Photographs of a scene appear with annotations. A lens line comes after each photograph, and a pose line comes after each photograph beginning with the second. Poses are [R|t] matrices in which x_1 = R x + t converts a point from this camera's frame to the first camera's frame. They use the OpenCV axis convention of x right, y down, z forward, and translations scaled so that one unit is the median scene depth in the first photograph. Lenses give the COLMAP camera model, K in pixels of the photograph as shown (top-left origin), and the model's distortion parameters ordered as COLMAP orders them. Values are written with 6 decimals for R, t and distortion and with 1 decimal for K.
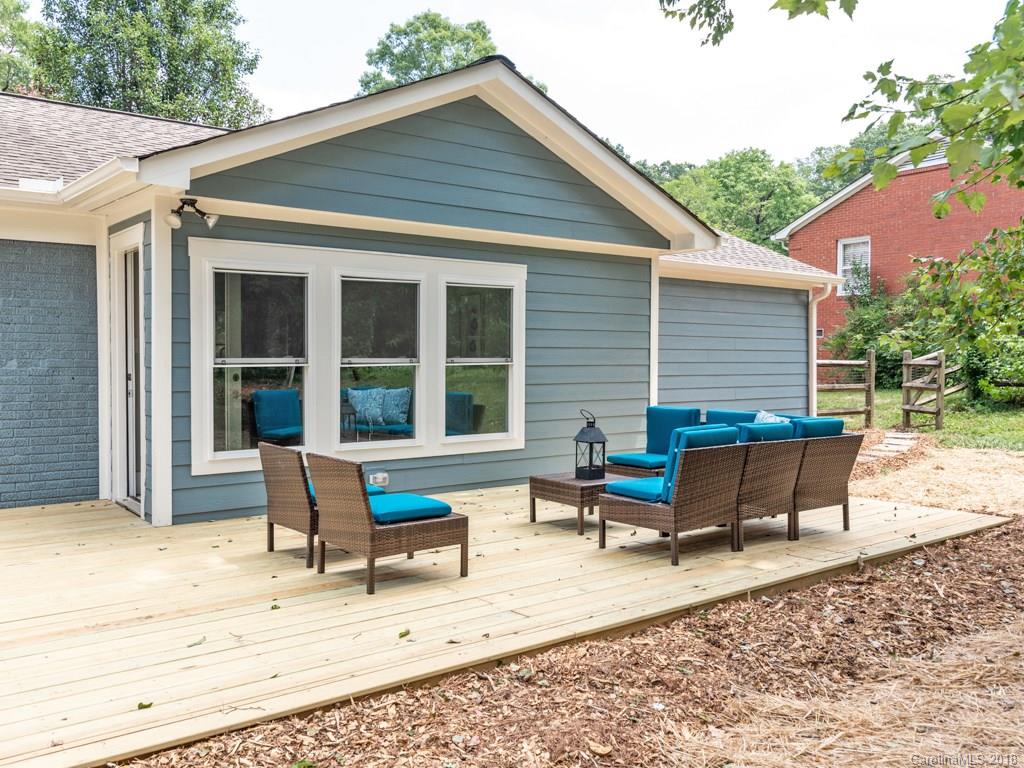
lens RADIAL K [[894.3, 0, 473.1], [0, 894.3, 374.2], [0, 0, 1]] dist [-0.002914, 0.025117]
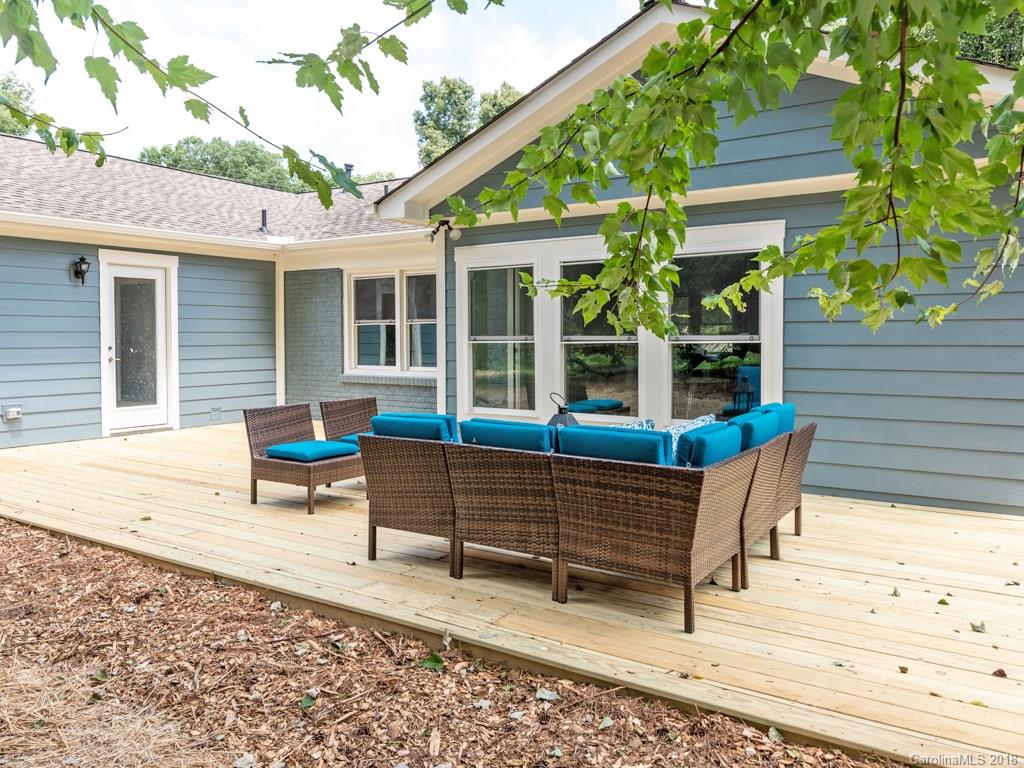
lens RADIAL K [[744.7, 0, 510.9], [0, 744.7, 366.6], [0, 0, 1]] dist [-0.005119, -0.000097]
pose [[0.335459, 0.035290, -0.941394, 0.750992], [-0.016940, 0.999362, 0.031427, -0.008833], [0.941903, 0.005405, 0.335843, 0.667150]]
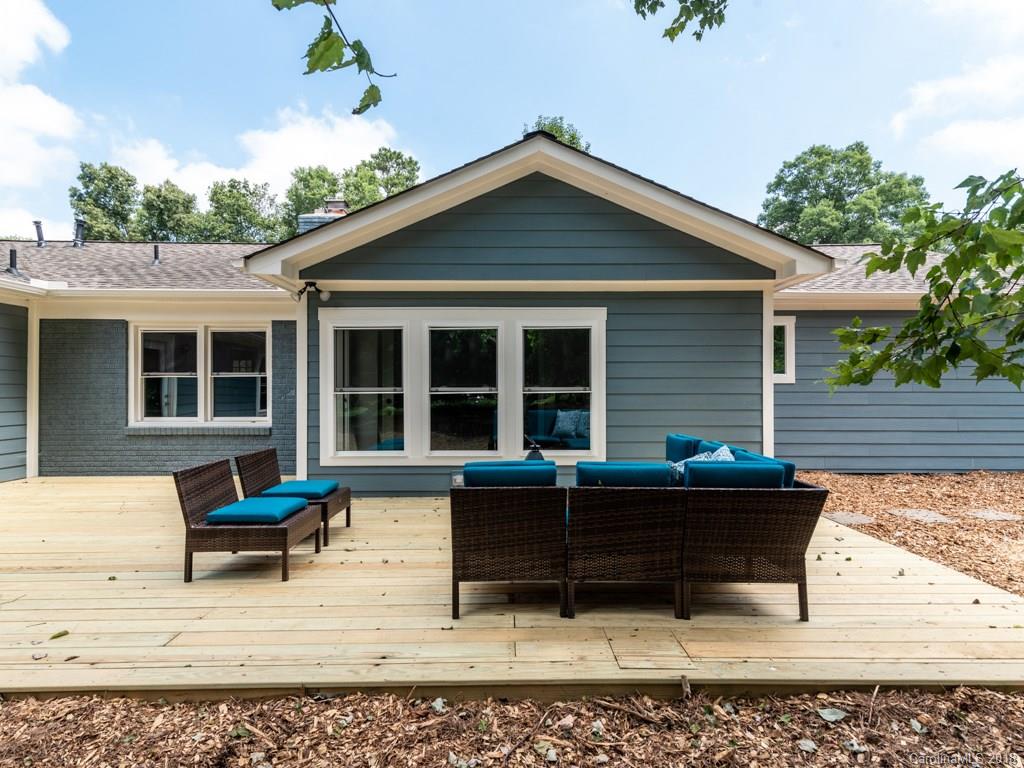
lens RADIAL K [[515.6, 0, 503.3], [0, 515.6, 389.1], [0, 0, 1]] dist [0.013541, -0.002733]
pose [[0.797864, -0.004266, -0.602823, 0.436491], [-0.009154, 0.999774, -0.019192, -0.002328], [0.602768, 0.020831, 0.797644, 0.471310]]
